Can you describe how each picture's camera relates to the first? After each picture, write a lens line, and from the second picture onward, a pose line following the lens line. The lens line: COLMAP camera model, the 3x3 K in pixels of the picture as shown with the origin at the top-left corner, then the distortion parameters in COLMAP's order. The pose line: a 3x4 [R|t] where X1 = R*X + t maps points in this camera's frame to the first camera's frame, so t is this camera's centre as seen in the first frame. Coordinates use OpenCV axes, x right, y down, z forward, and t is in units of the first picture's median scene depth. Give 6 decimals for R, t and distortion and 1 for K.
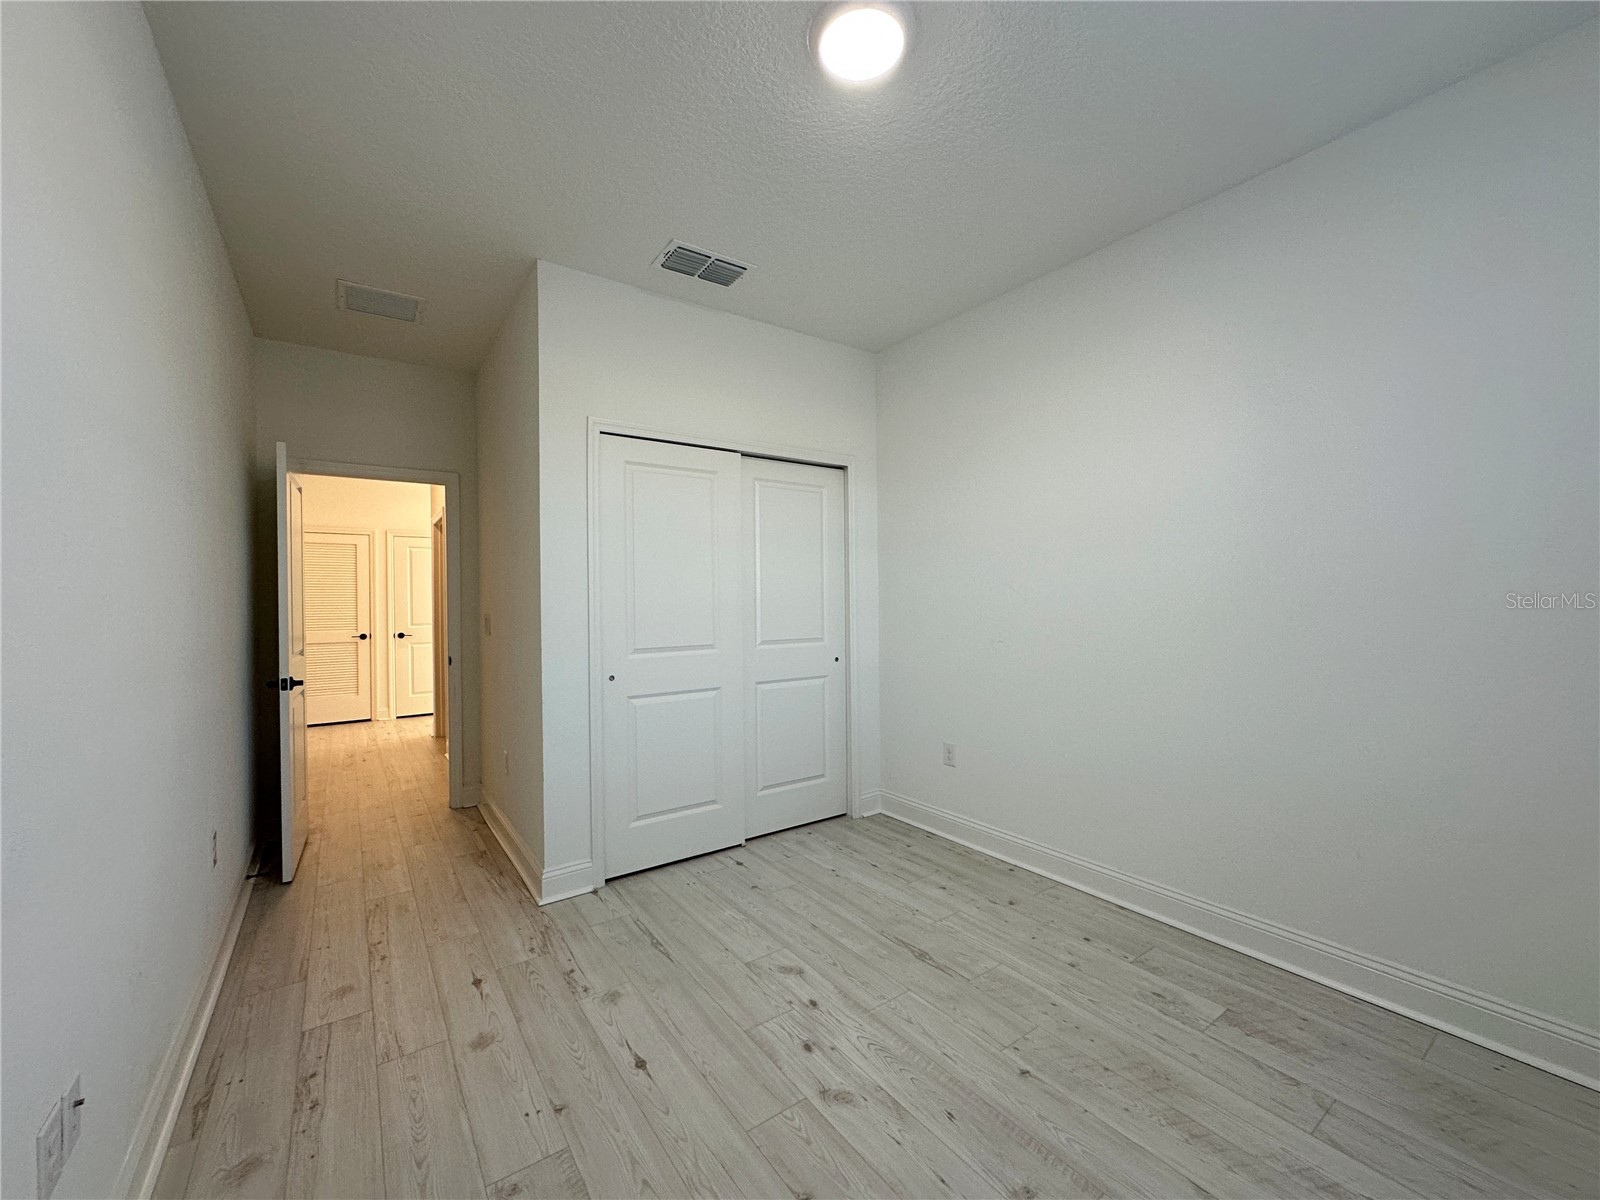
lens RADIAL K [[639.6, 0, 800.0], [0, 639.6, 600.0], [0, 0, 1]] dist [-0.005429, 0.000665]
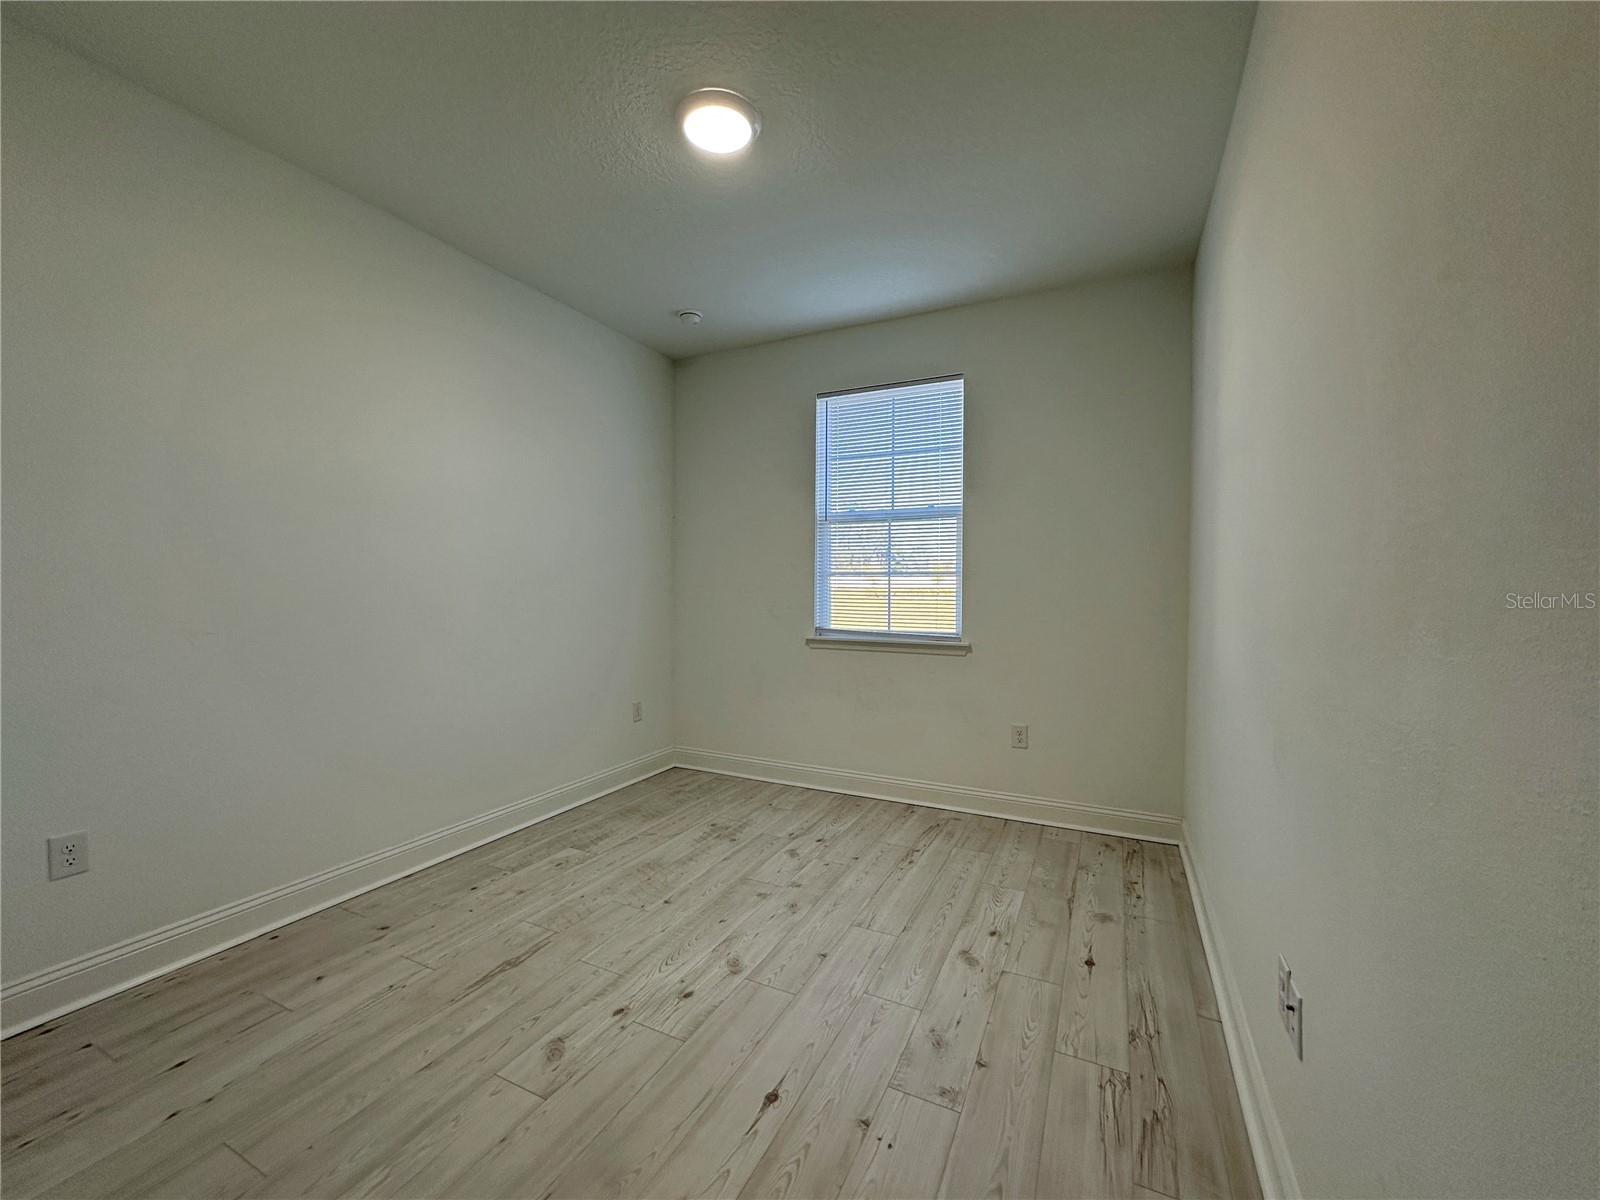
lens RADIAL K [[639.6, 0, 800.0], [0, 639.6, 600.0], [0, 0, 1]] dist [-0.005429, 0.000665]
pose [[-0.473885, -0.010224, 0.880527, -0.907628], [0.002395, 0.999914, 0.012899, 0.033592], [-0.880583, 0.008222, -0.473820, 1.212882]]
